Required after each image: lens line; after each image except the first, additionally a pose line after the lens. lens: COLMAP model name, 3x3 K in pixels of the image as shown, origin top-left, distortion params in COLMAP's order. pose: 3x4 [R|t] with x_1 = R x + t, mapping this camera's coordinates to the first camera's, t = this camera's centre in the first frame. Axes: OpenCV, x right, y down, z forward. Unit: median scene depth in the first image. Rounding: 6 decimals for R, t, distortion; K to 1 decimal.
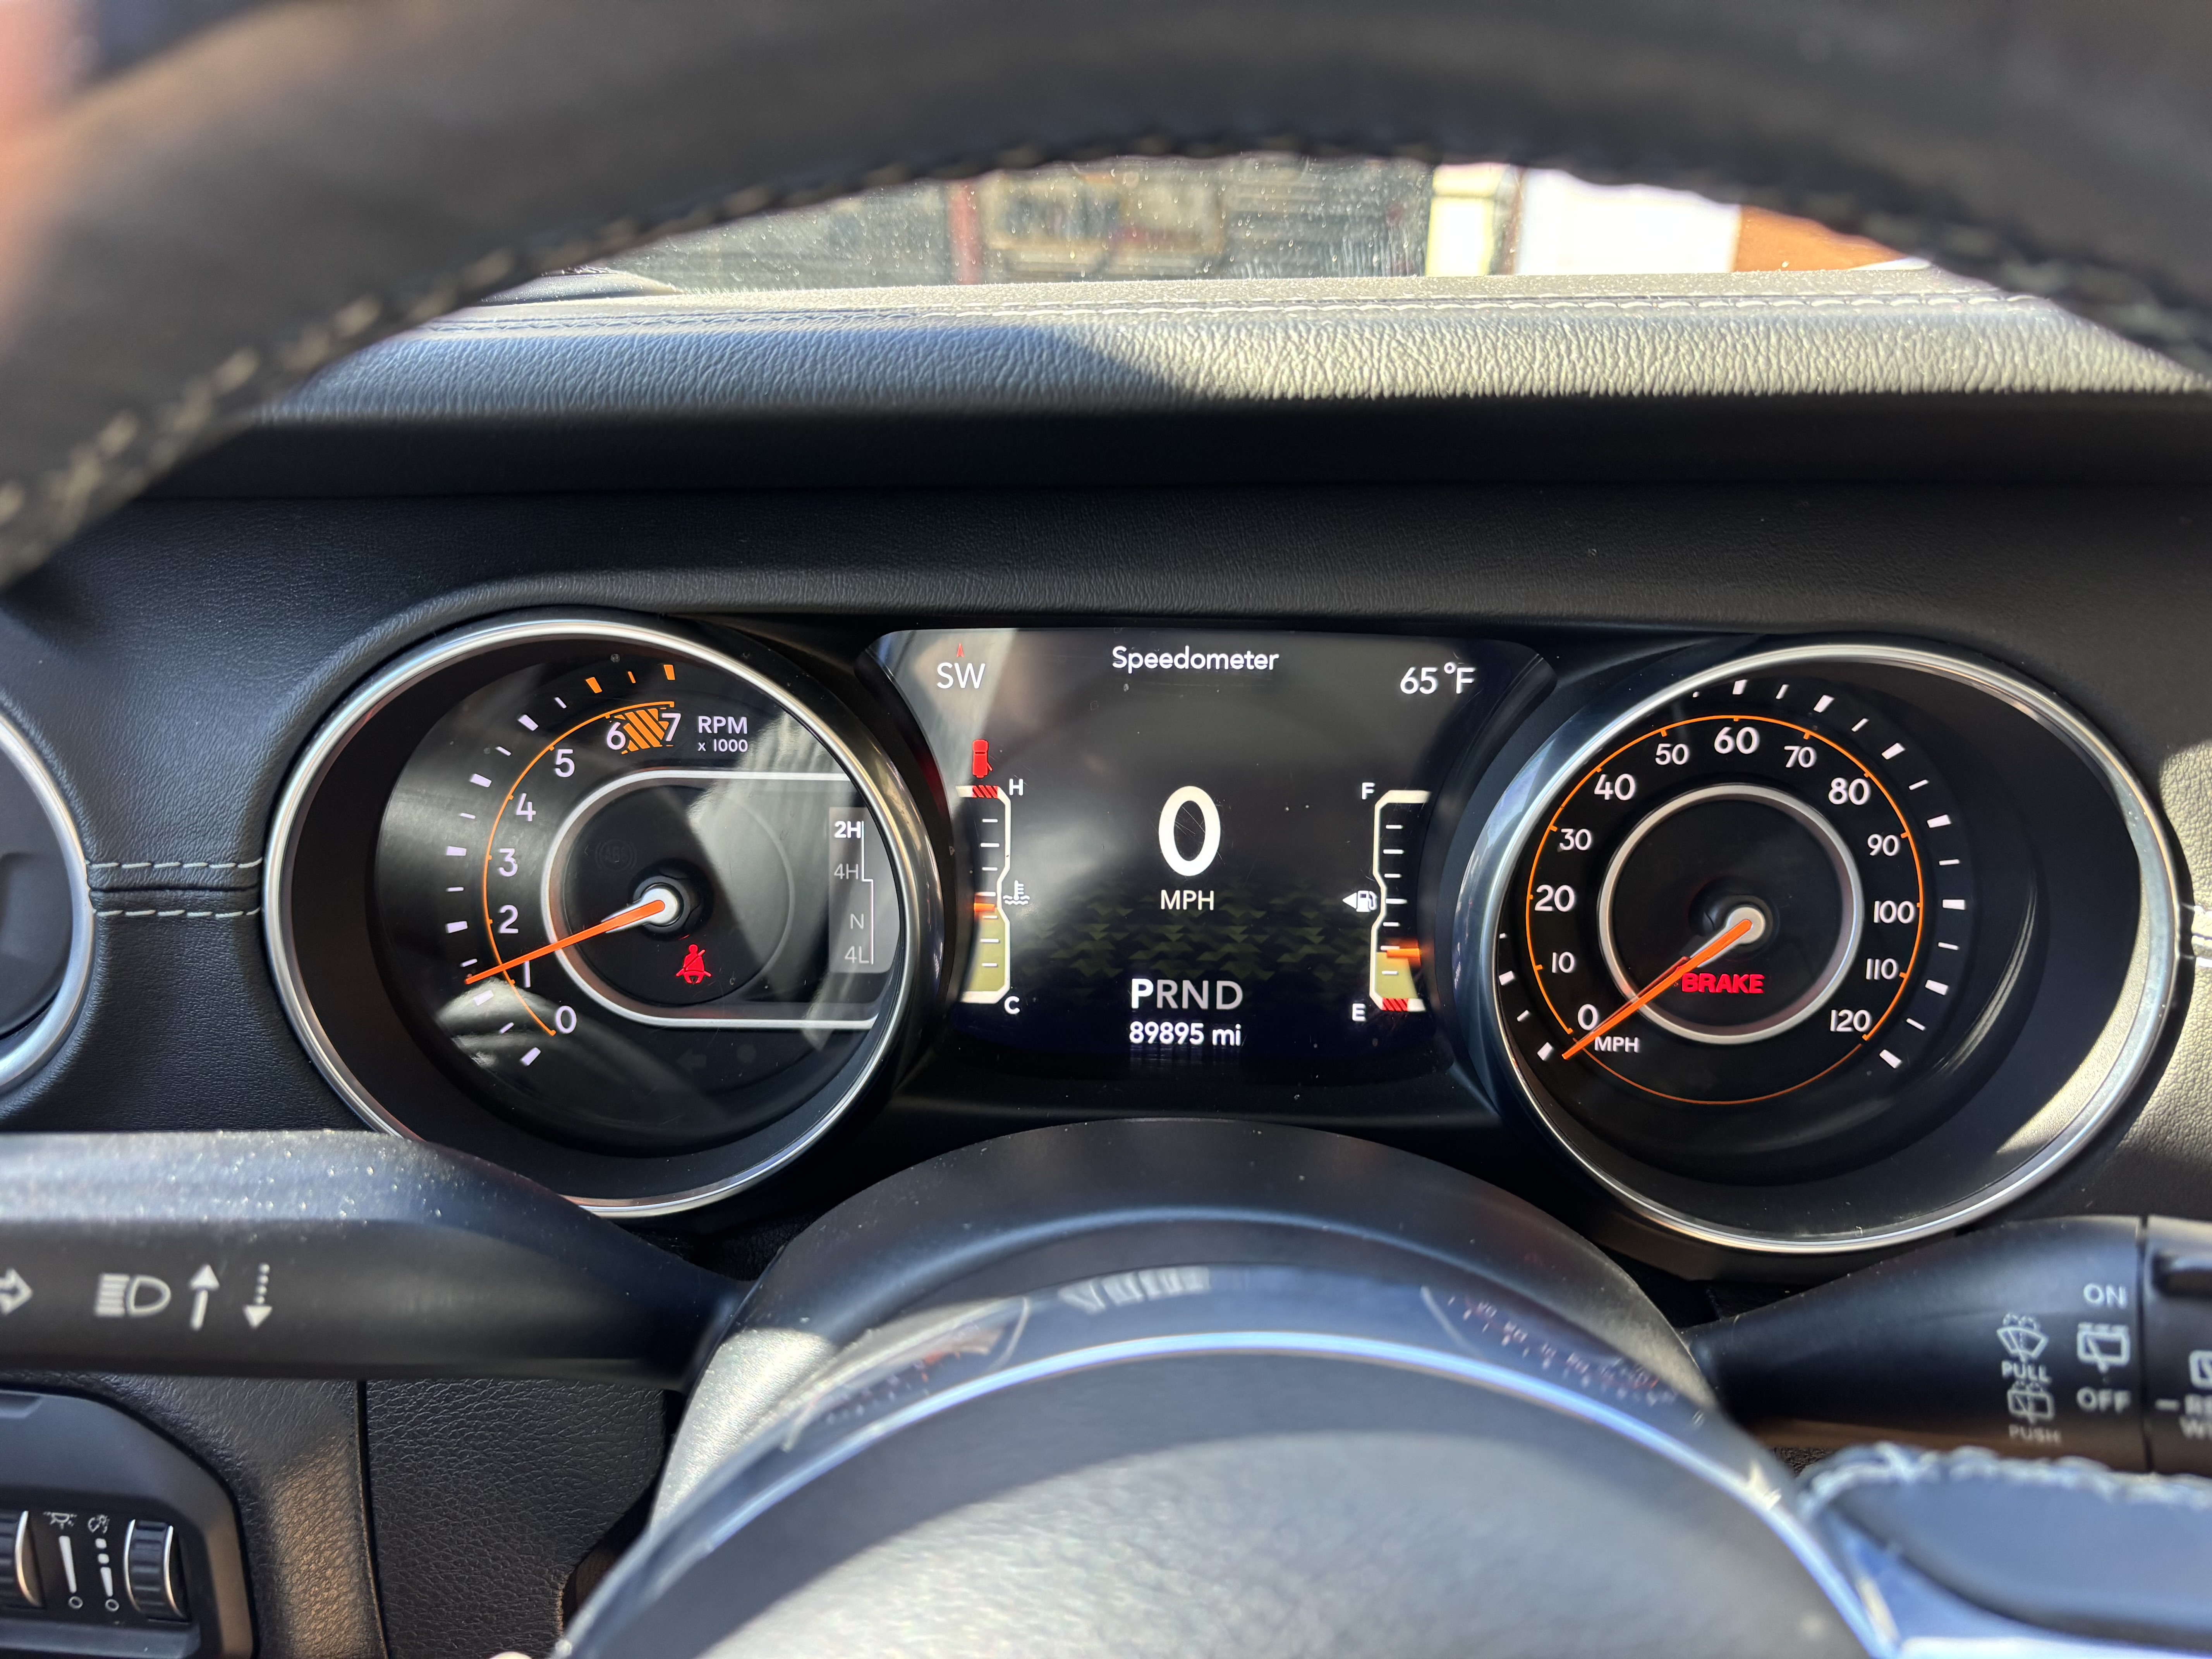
lens RADIAL K [[1670.7, 0, 1095.3], [0, 1670.7, 827.6], [0, 0, 1]] dist [-0.007493, 0.003528]
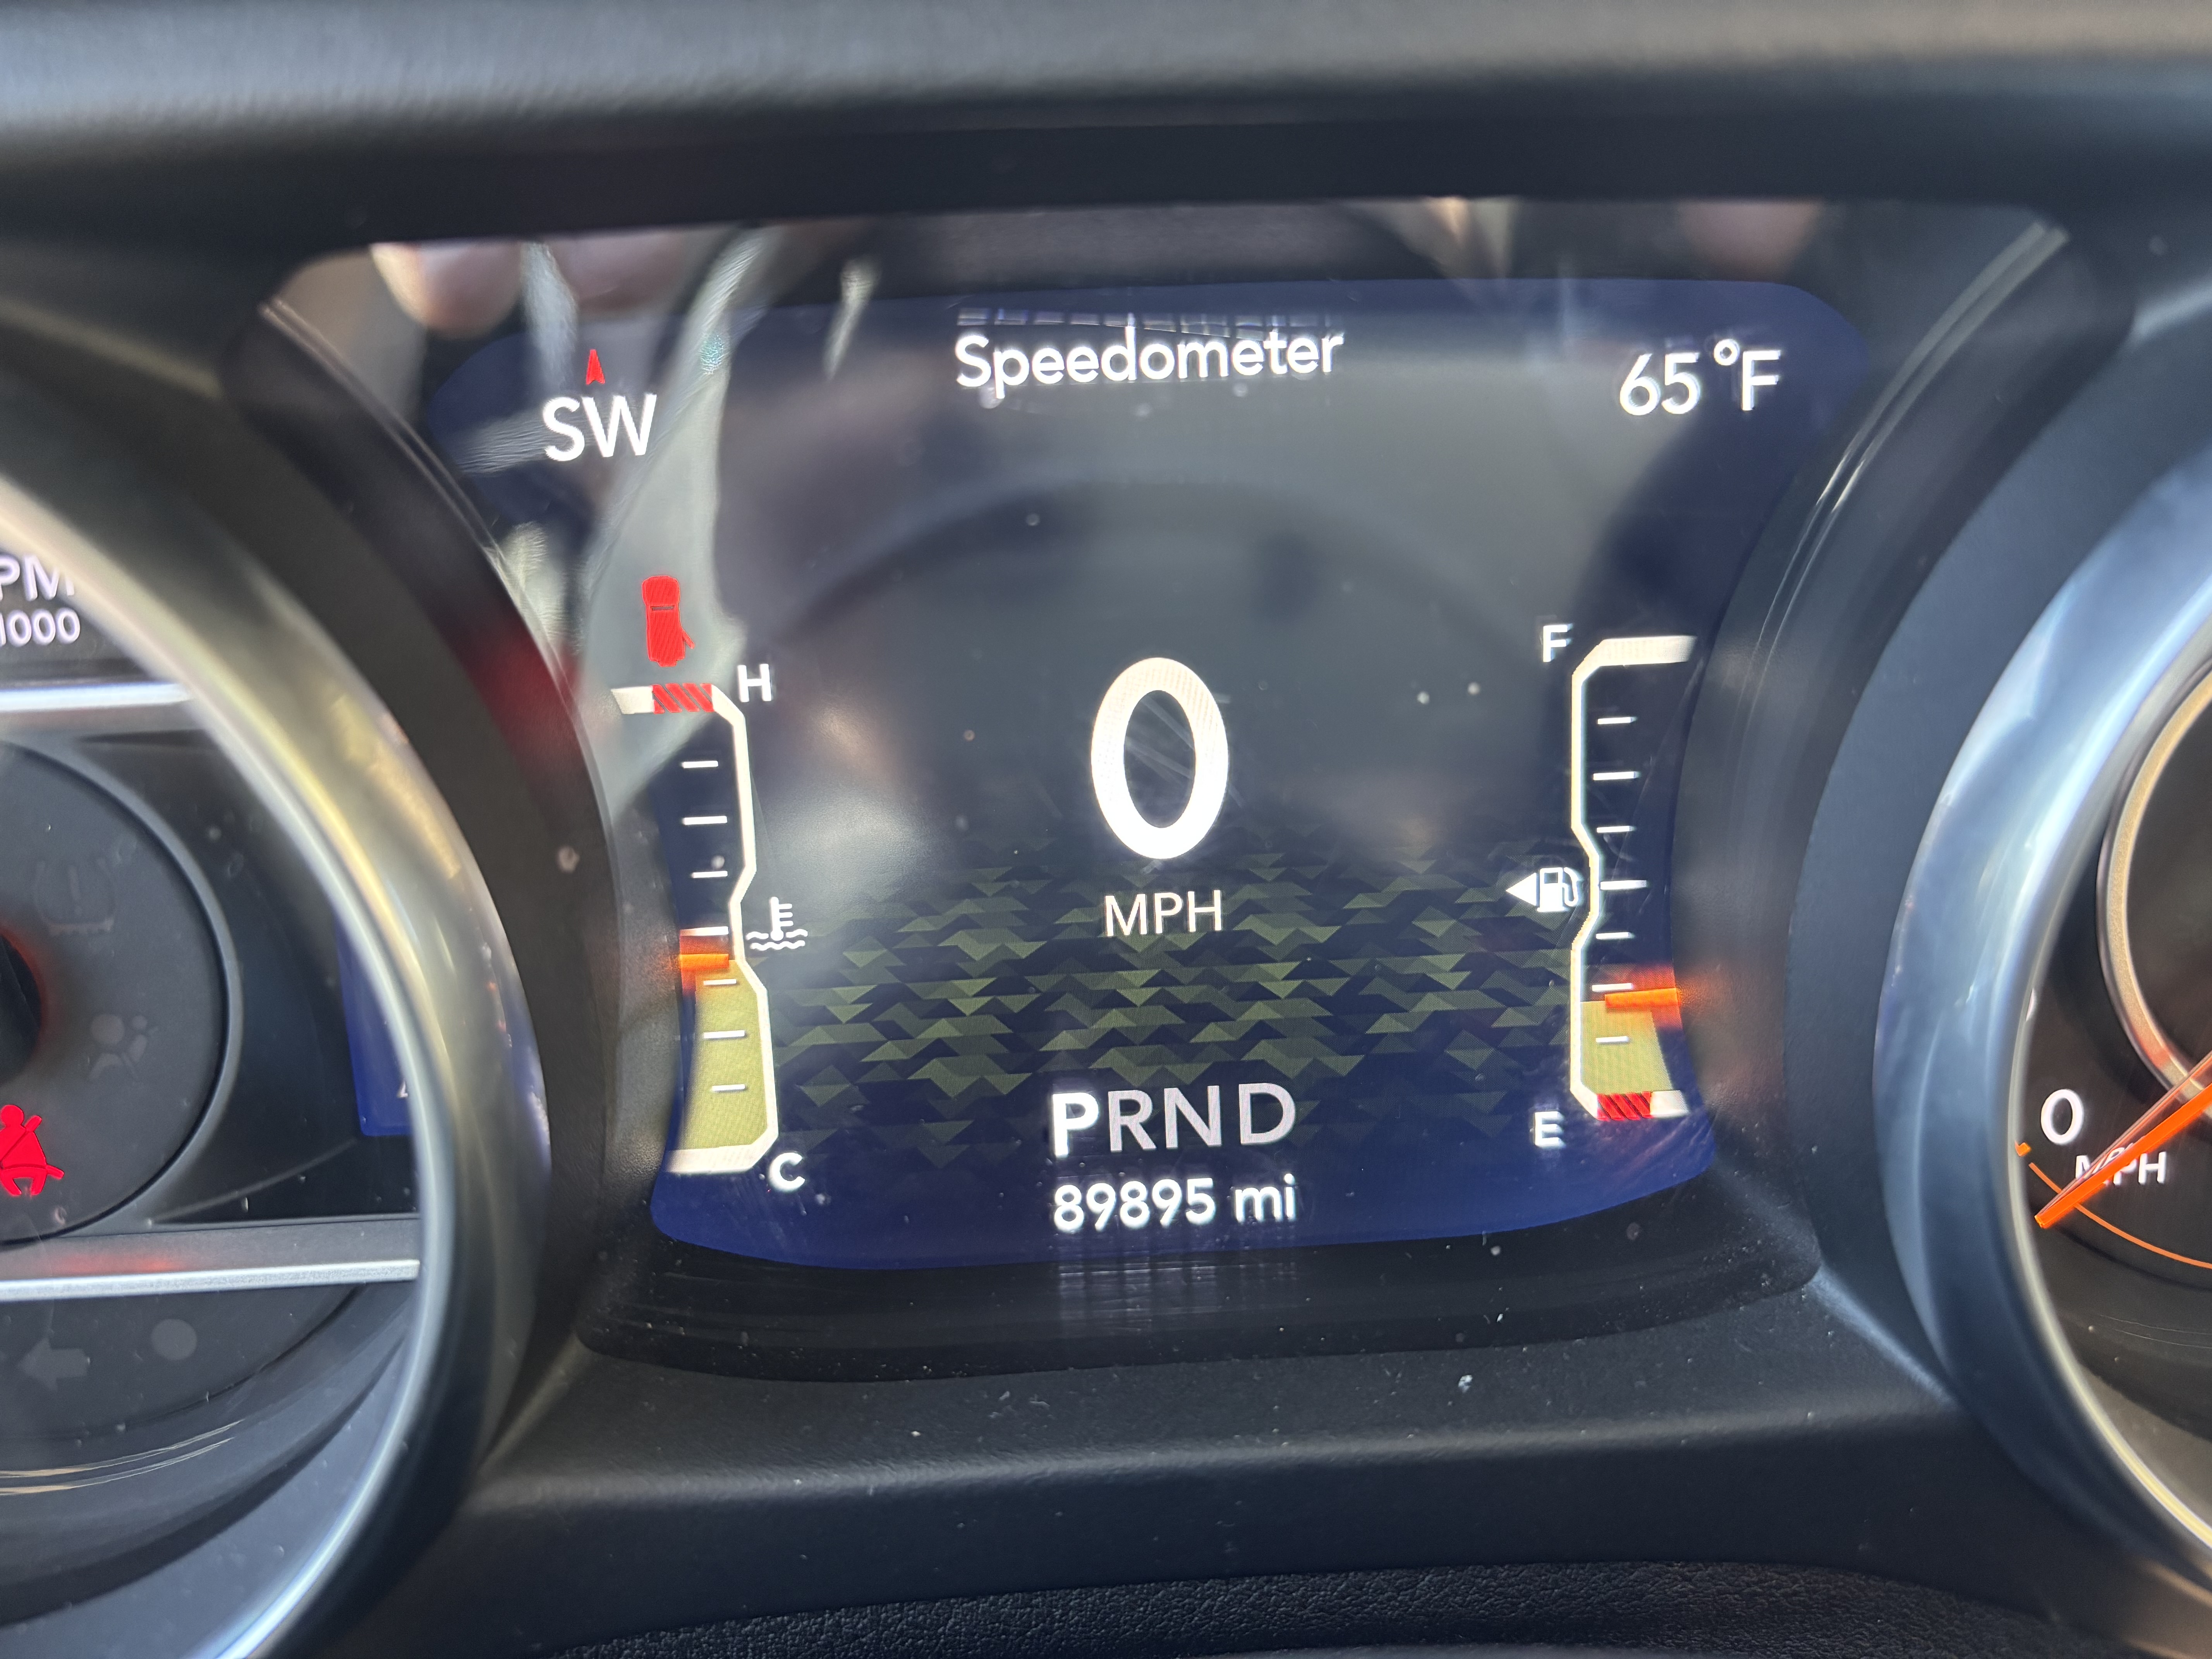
lens RADIAL K [[1670.7, 0, 1122.3], [0, 1670.7, 833.9], [0, 0, 1]] dist [-0.007493, 0.003528]
pose [[0.995193, -0.067154, 0.071281, 0.013858], [0.061524, 0.995019, 0.078438, -0.013372], [-0.076193, -0.073675, 0.994367, 0.559970]]
